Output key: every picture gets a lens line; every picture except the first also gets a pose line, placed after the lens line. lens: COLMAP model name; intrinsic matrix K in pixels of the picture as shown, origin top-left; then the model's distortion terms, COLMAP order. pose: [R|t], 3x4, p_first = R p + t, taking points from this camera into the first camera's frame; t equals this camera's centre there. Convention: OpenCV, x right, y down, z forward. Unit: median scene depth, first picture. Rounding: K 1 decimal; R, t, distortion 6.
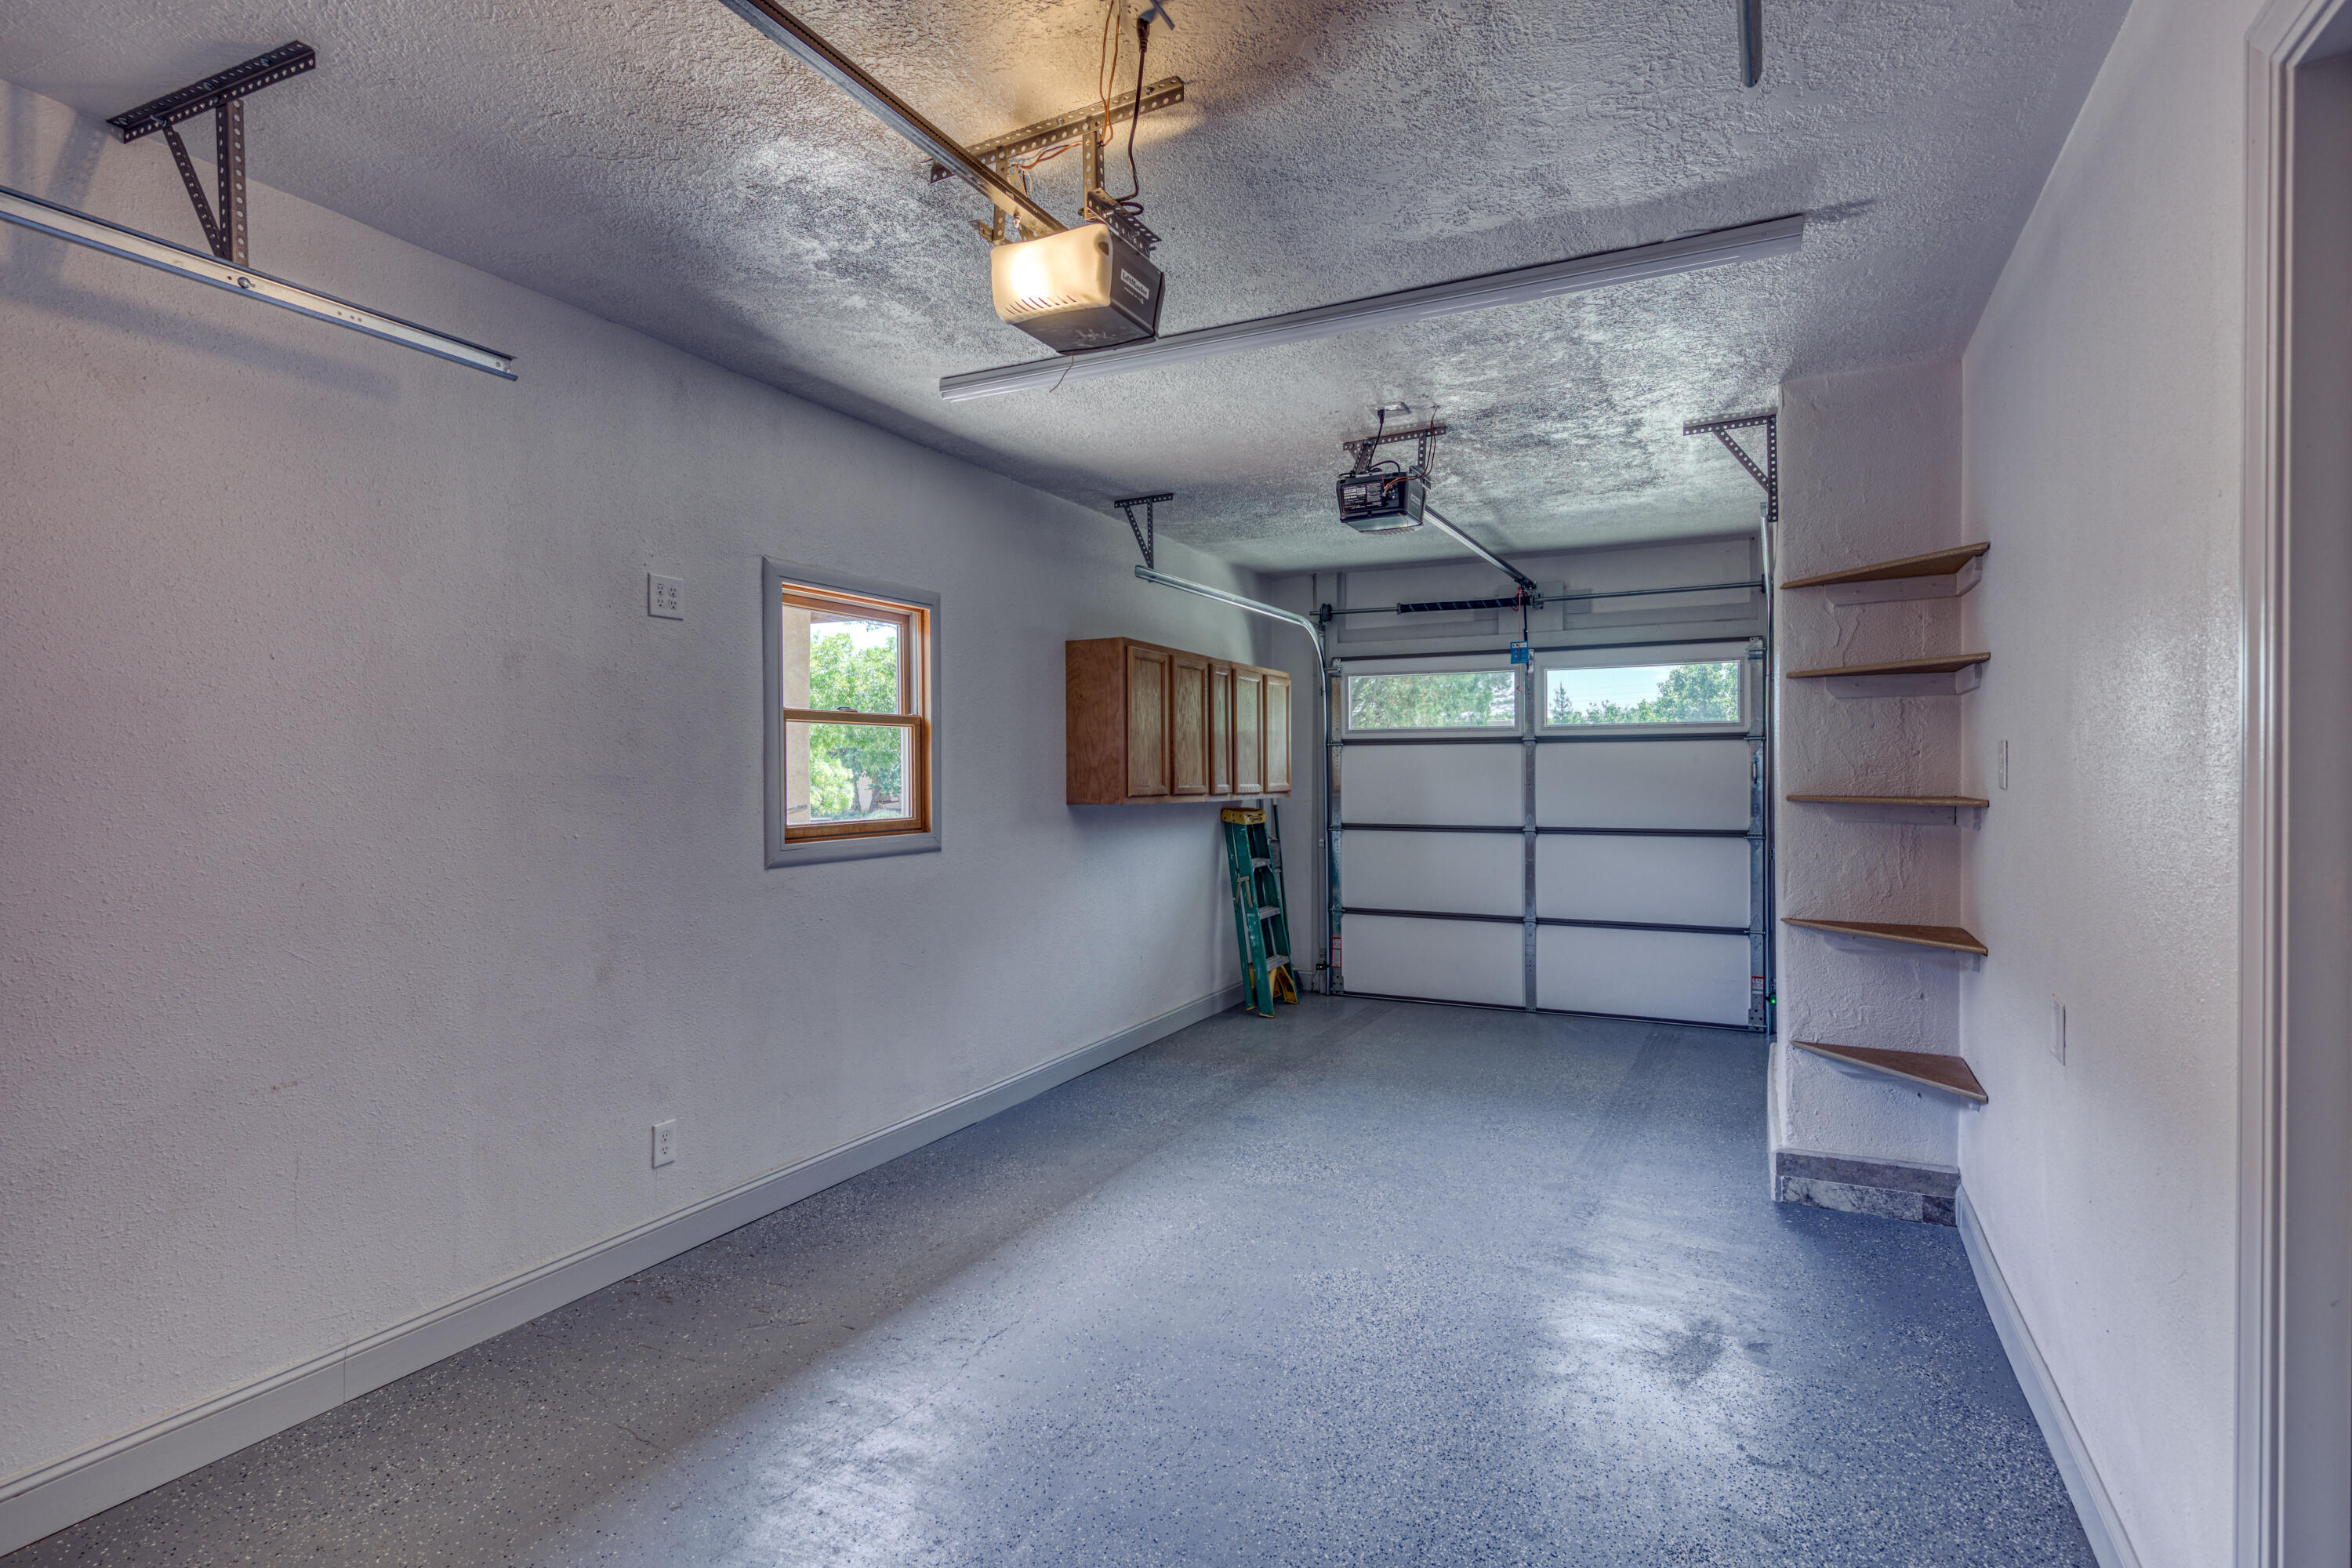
lens RADIAL K [[1174.8, 0, 1163.2], [0, 1174.8, 778.3], [0, 0, 1]] dist [0.020224, -0.009198]
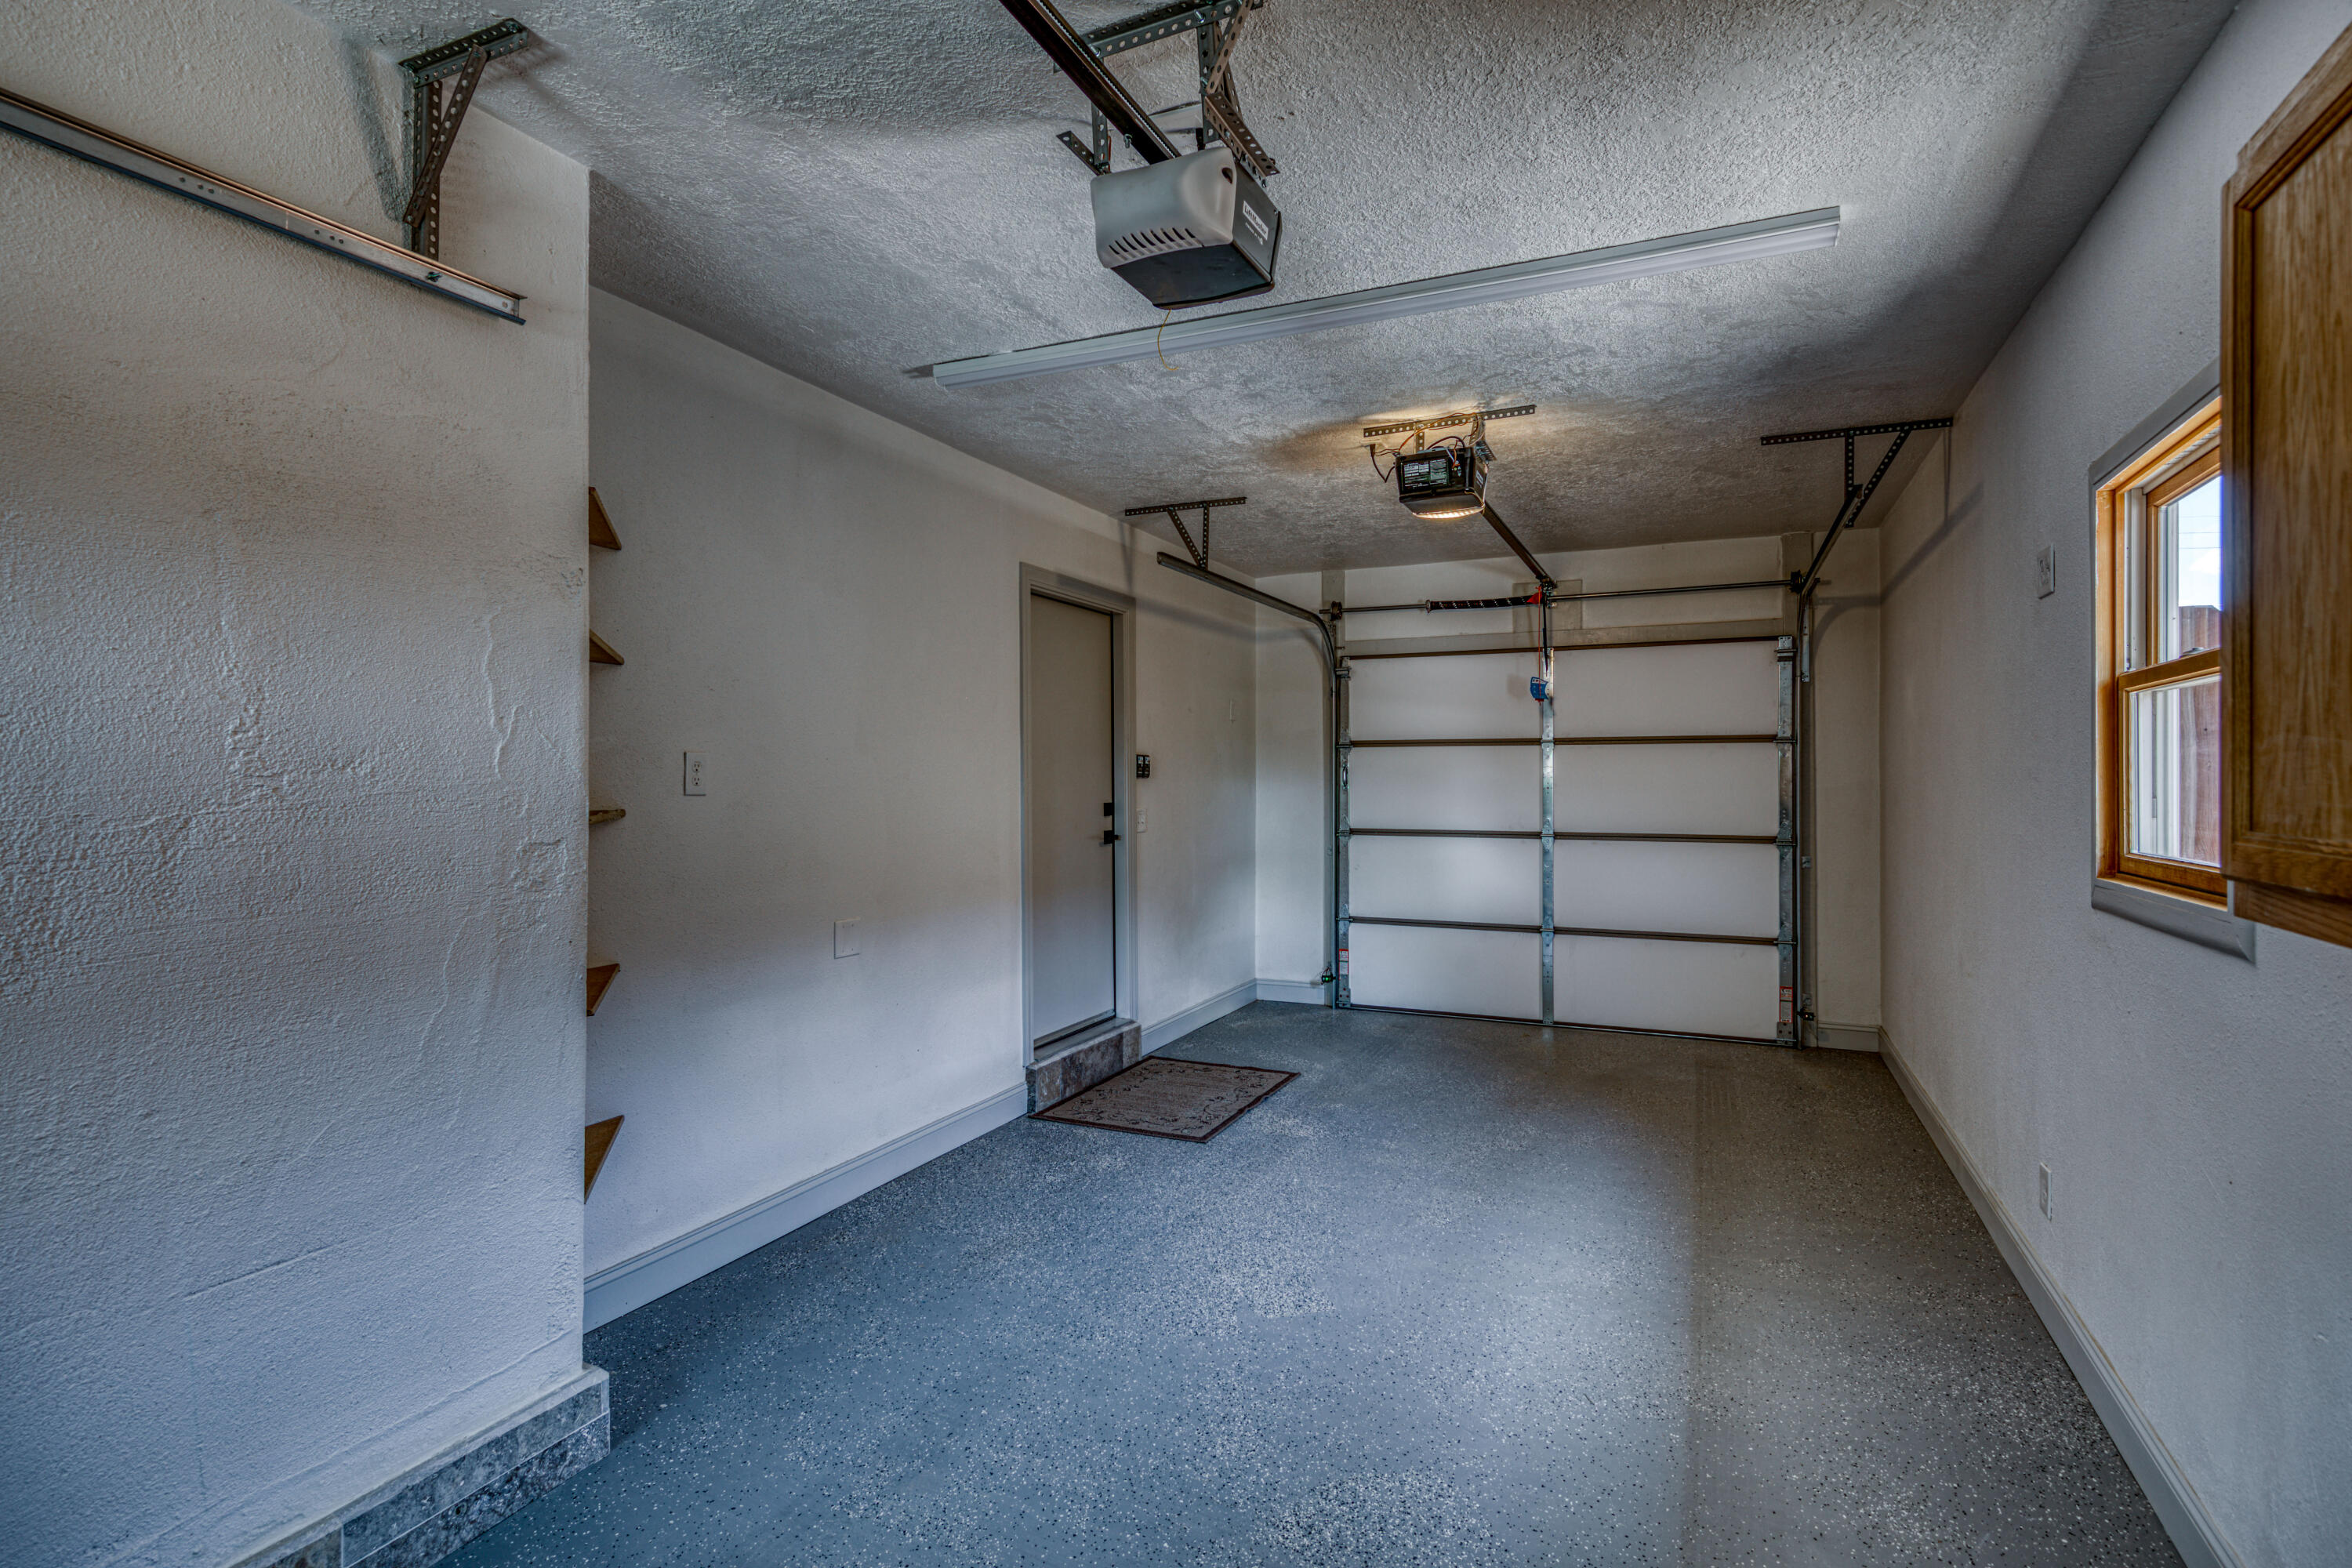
lens RADIAL K [[1174.8, 0, 1163.2], [0, 1174.8, 778.3], [0, 0, 1]] dist [0.020224, -0.009198]
pose [[-0.999313, 0.006406, -0.036516, 0.156465], [0.006222, 0.999968, 0.005126, -0.005332], [0.036548, 0.004895, -0.999320, 1.080716]]
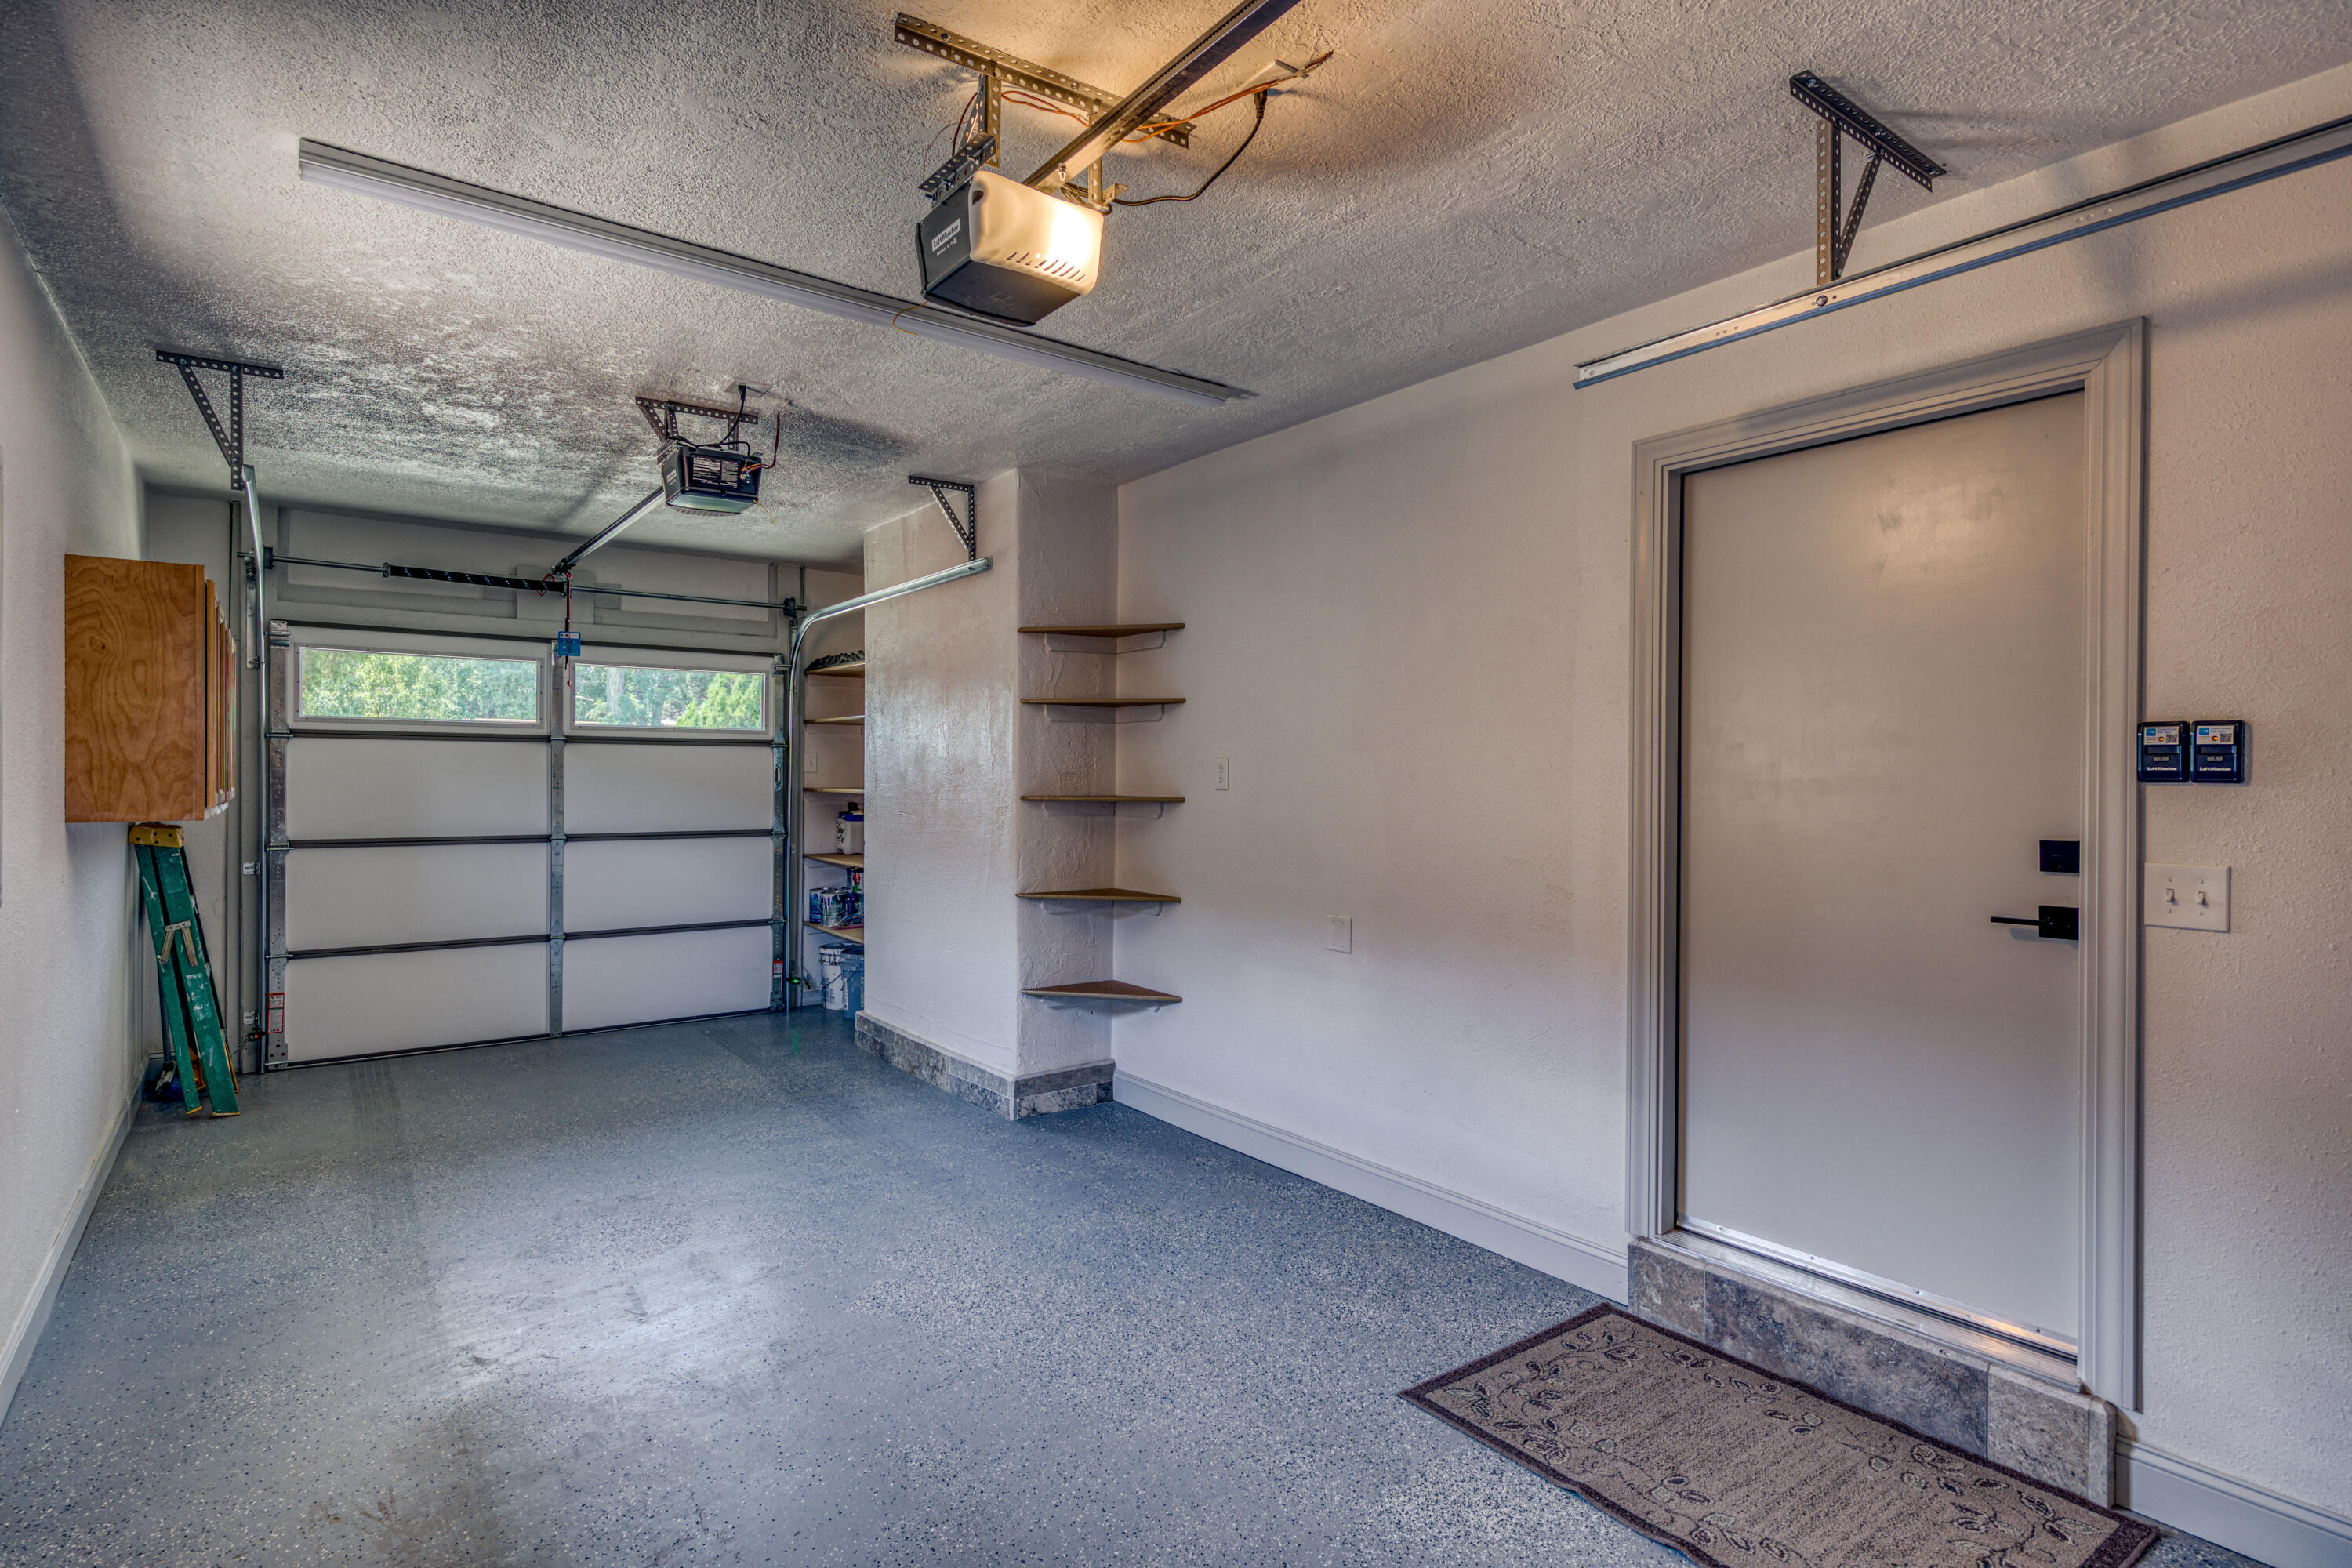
lens RADIAL K [[1174.8, 0, 1163.2], [0, 1174.8, 778.3], [0, 0, 1]] dist [0.020224, -0.009198]
pose [[0.446586, 0.005225, 0.894726, -0.345360], [-0.002716, 0.999986, -0.004484, 0.000506], [-0.894737, -0.000427, 0.446594, 0.197693]]
